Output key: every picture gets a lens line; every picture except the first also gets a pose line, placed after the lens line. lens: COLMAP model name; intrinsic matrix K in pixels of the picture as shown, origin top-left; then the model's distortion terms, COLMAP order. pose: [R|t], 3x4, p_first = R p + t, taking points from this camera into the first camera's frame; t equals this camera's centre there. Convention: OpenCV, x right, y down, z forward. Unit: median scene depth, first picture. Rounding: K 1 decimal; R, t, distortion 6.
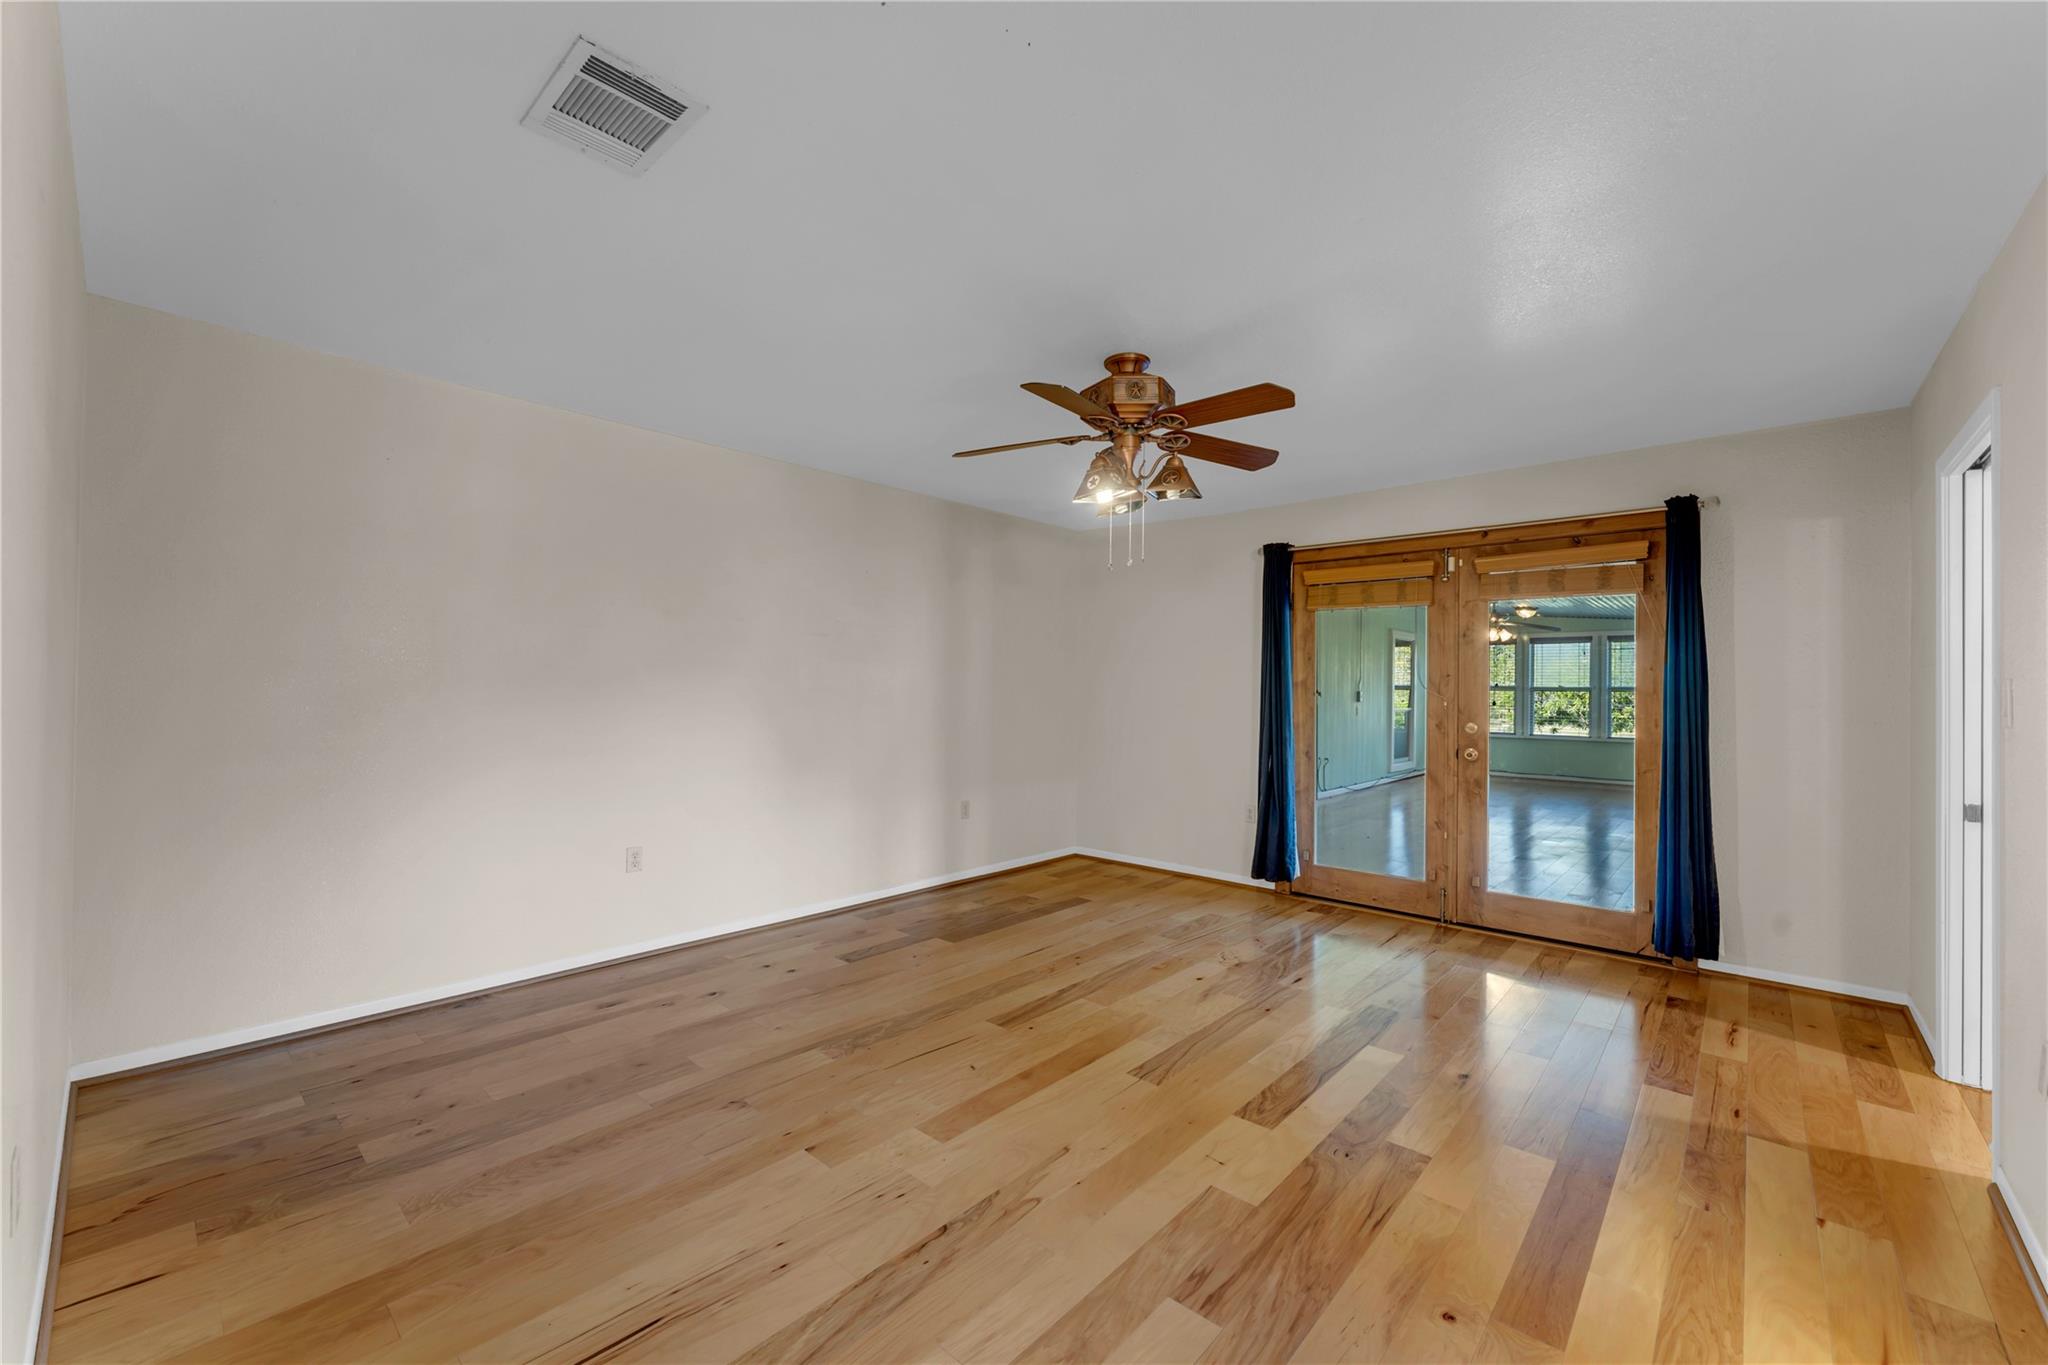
lens RADIAL K [[827.2, 0, 1021.4], [0, 827.2, 686.7], [0, 0, 1]] dist [0.000227, -0.000229]
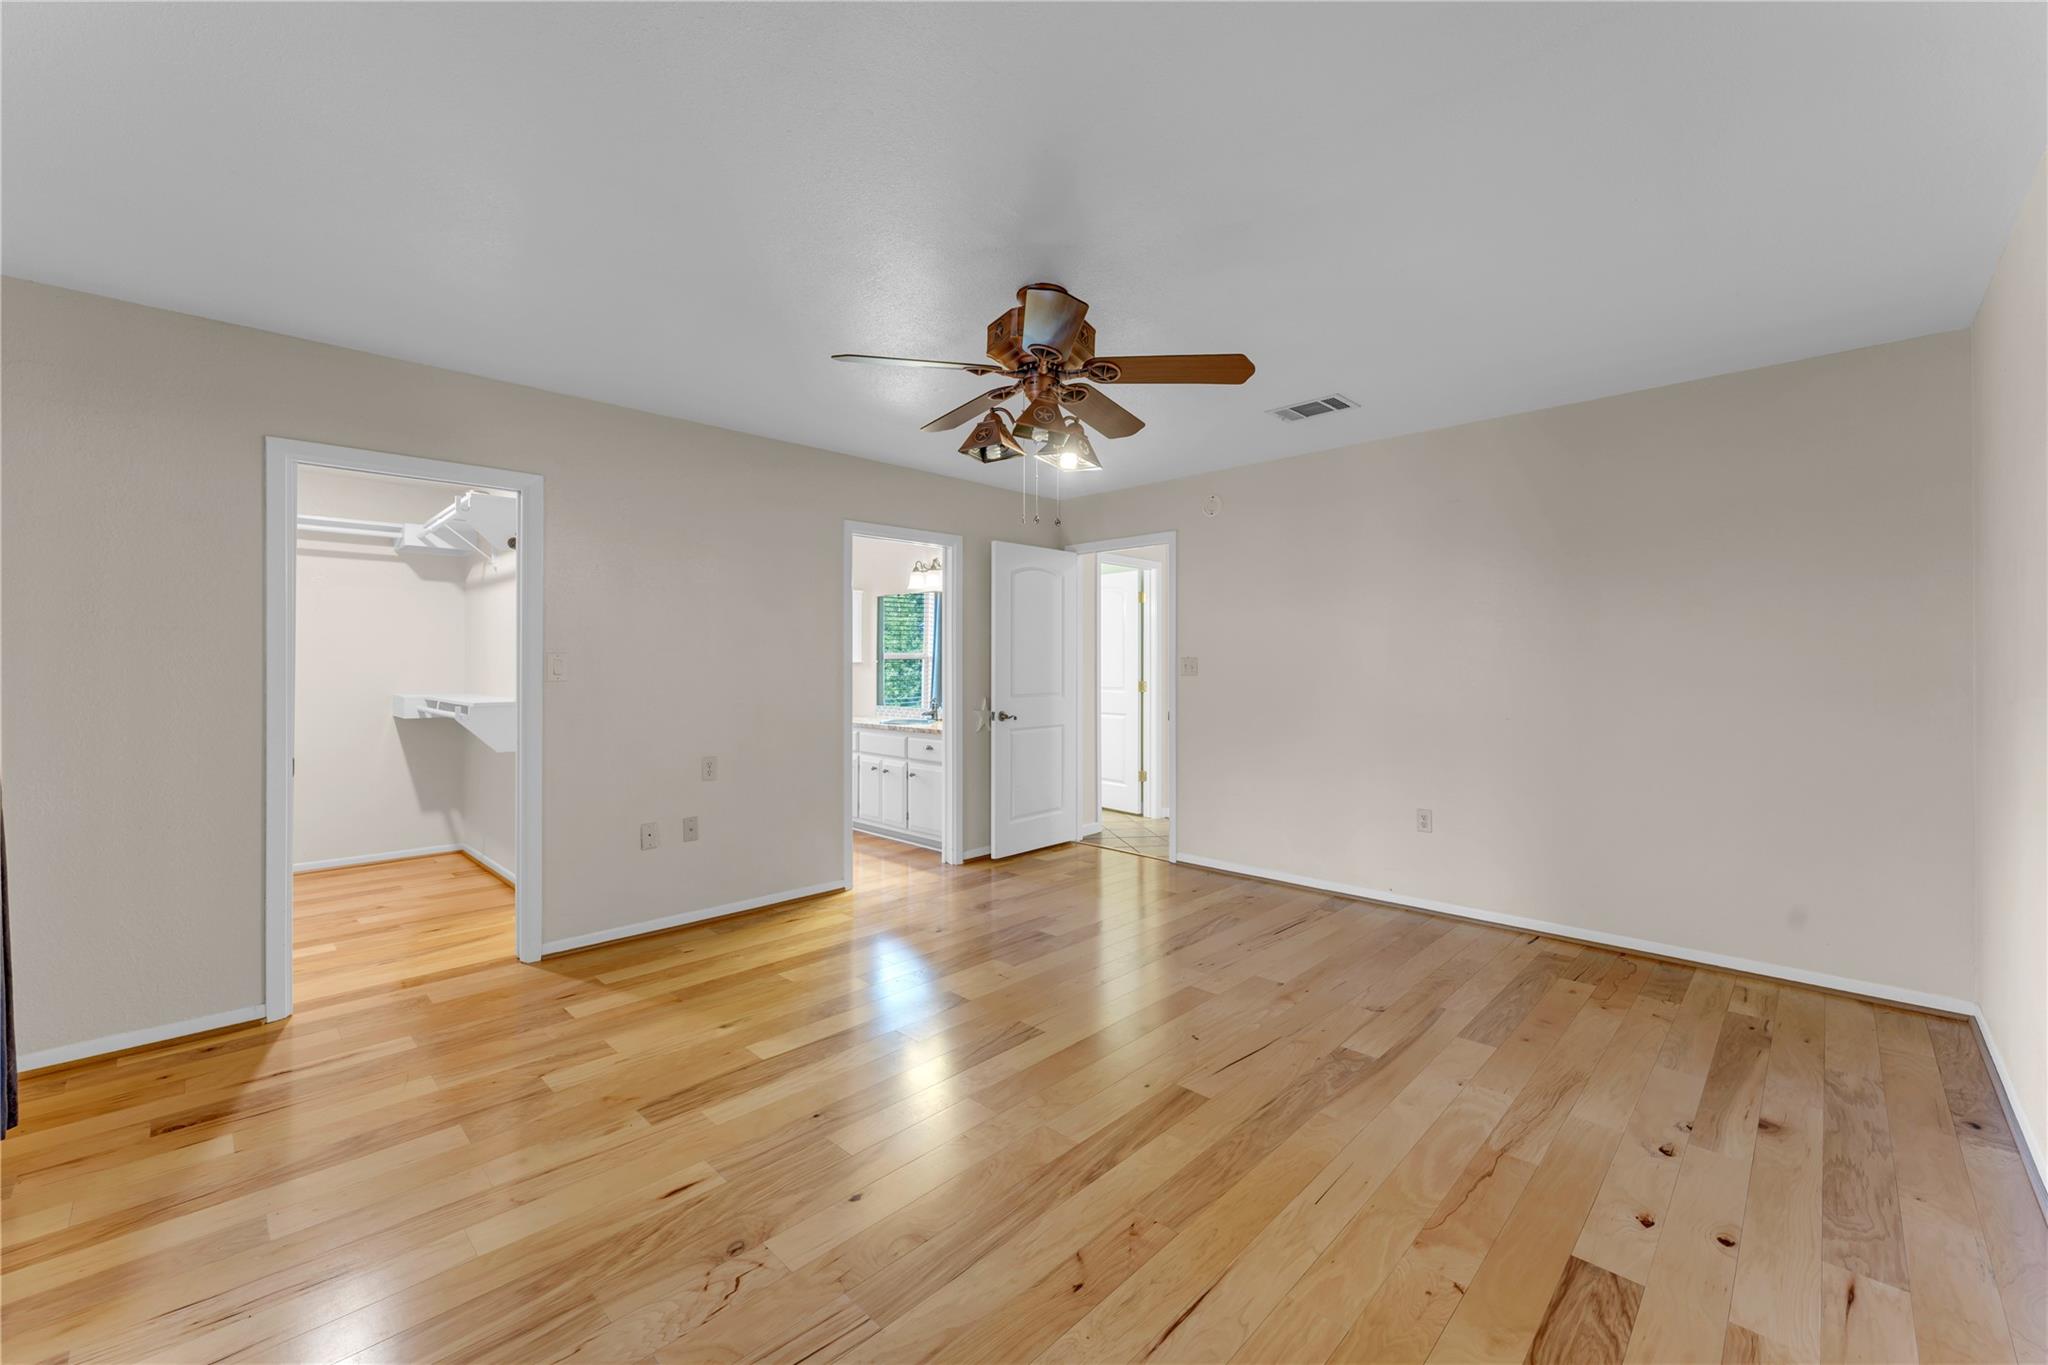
lens RADIAL K [[827.2, 0, 1022.5], [0, 827.2, 670.0], [0, 0, 1]] dist [0.000227, -0.000229]
pose [[-0.999155, -0.010383, 0.039755, 0.108648], [-0.010356, 0.999946, 0.000886, 0.010285], [-0.039762, 0.000473, -0.999209, 1.869429]]
